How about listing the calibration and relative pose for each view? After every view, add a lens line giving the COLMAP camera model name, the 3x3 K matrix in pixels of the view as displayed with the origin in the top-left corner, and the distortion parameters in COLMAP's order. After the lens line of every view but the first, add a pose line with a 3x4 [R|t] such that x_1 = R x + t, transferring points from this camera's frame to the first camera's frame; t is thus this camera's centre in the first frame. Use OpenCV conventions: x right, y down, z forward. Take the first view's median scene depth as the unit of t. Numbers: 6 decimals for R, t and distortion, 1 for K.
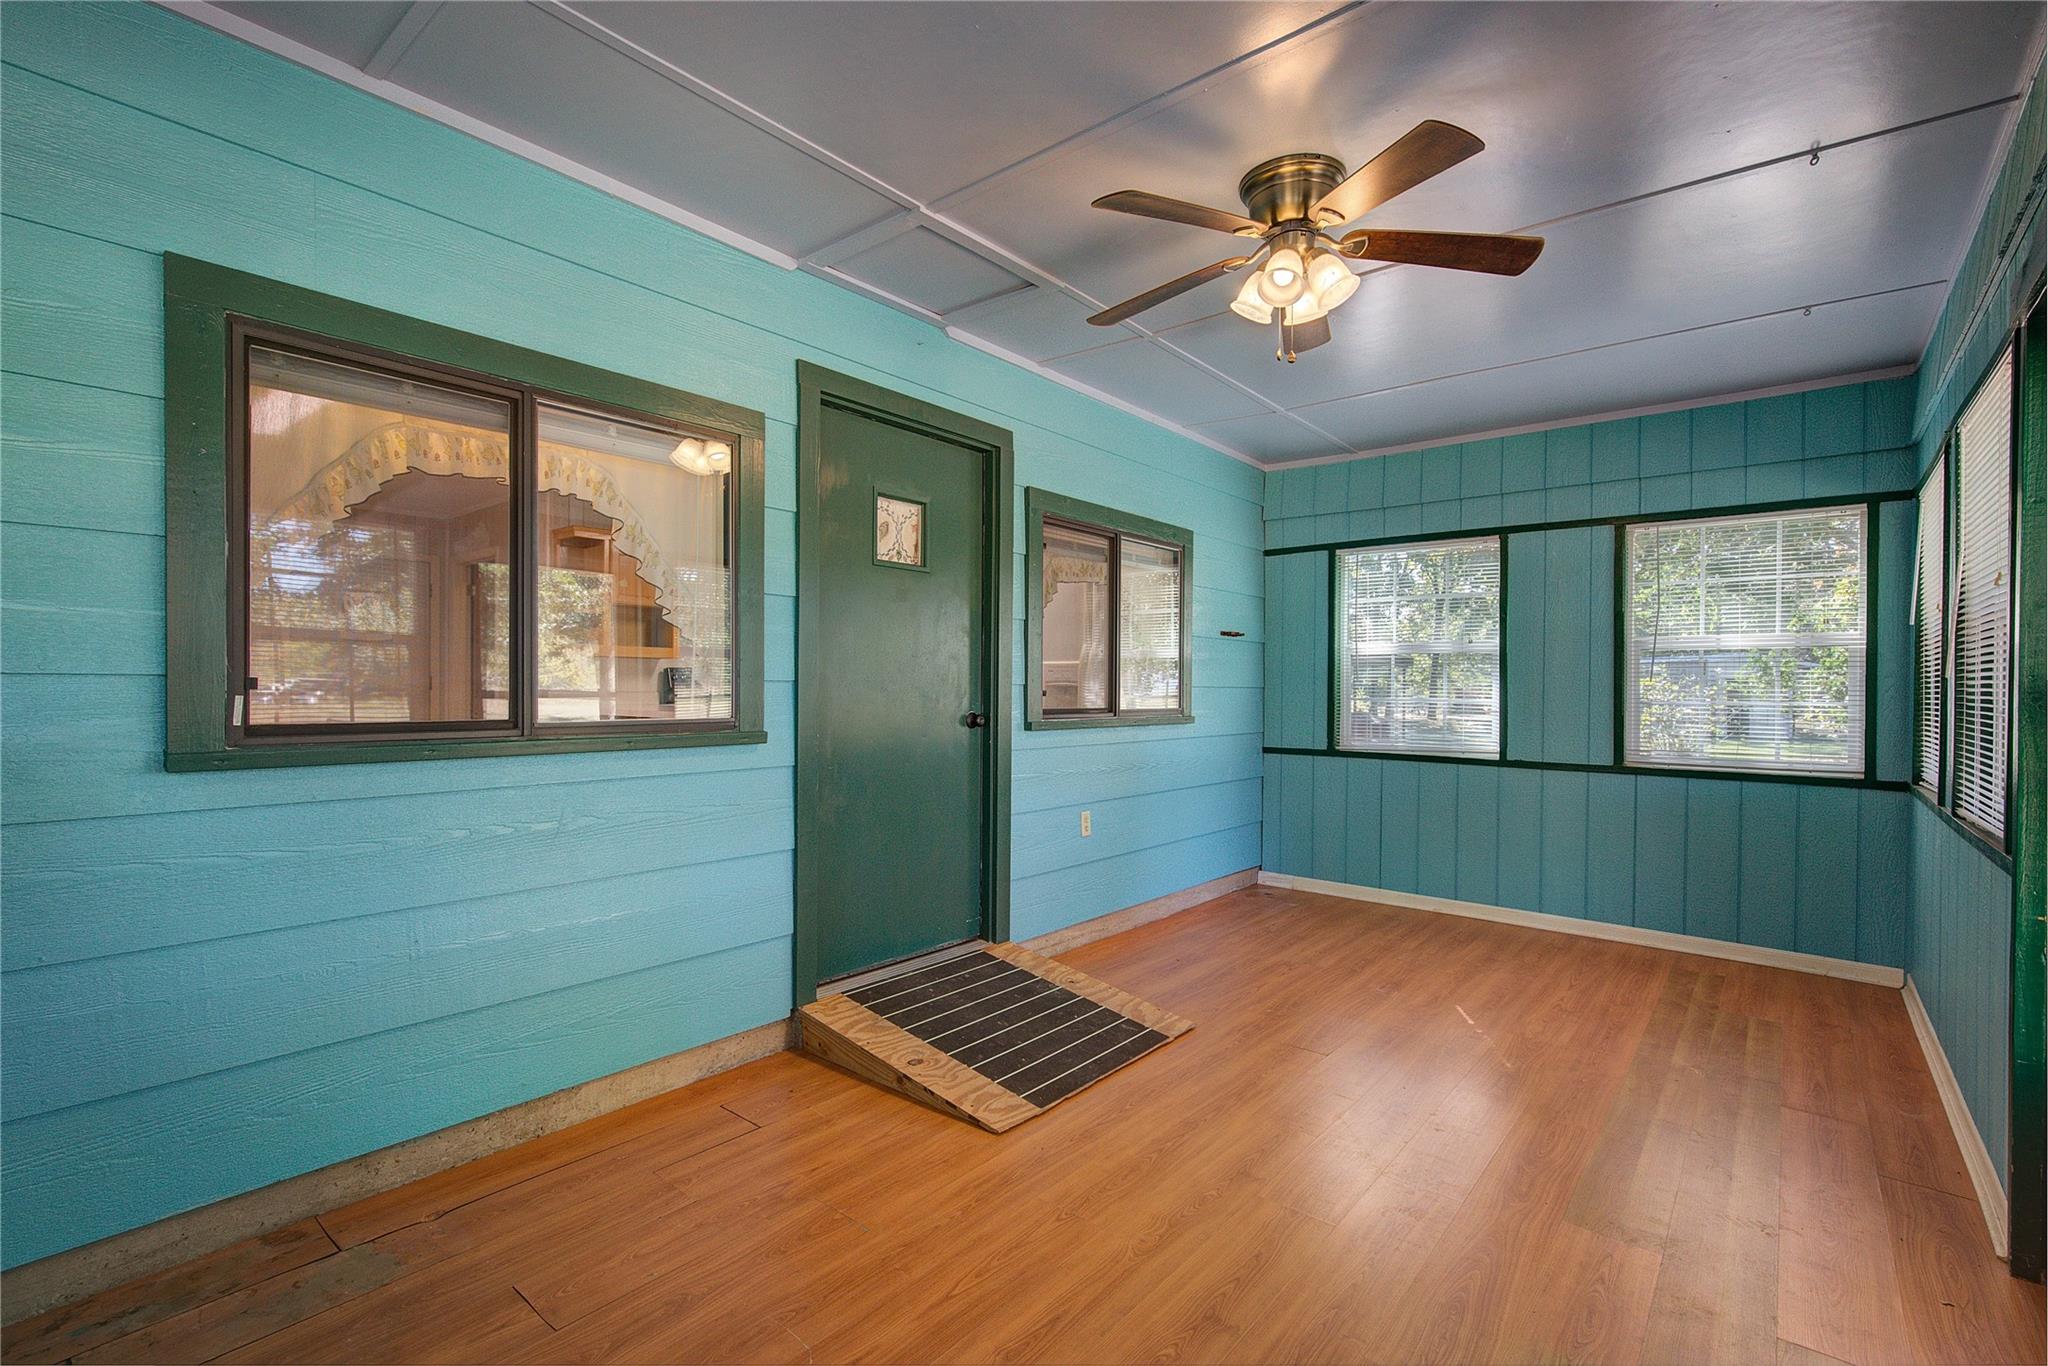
lens RADIAL K [[936.6, 0, 1028.9], [0, 936.6, 691.6], [0, 0, 1]] dist [-0.000071, -0.000024]
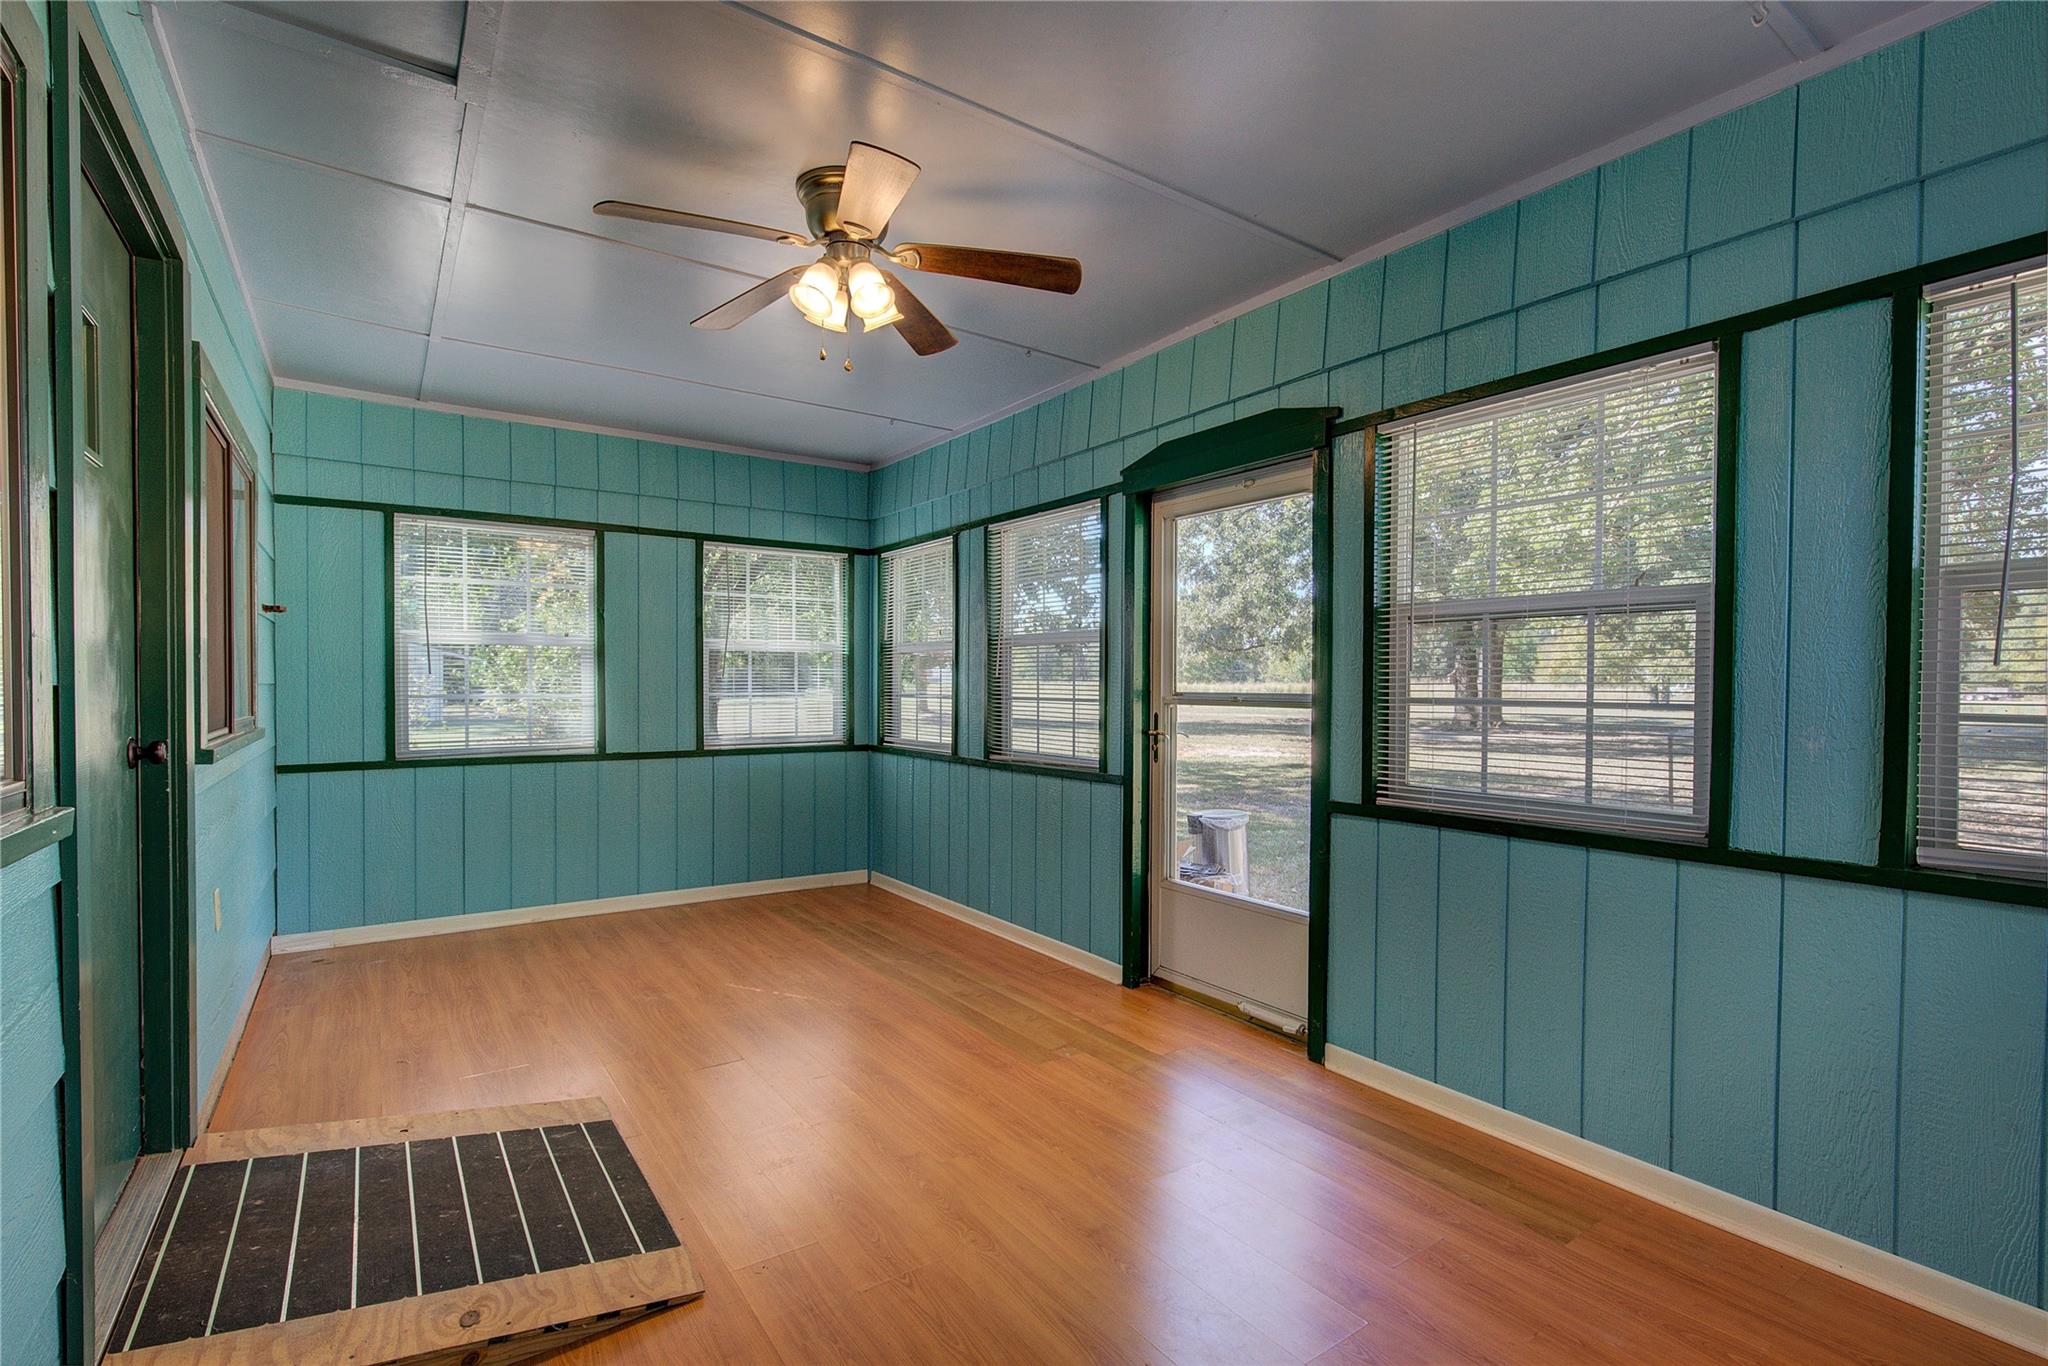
lens RADIAL K [[927.3, 0, 1036.5], [0, 927.3, 685.6], [0, 0, 1]] dist [-0.003681, -0.000222]
pose [[0.259556, -0.010434, 0.965672, -0.406747], [0.006892, 0.999936, 0.008952, -0.007654], [-0.965704, 0.004332, 0.259611, 0.340619]]
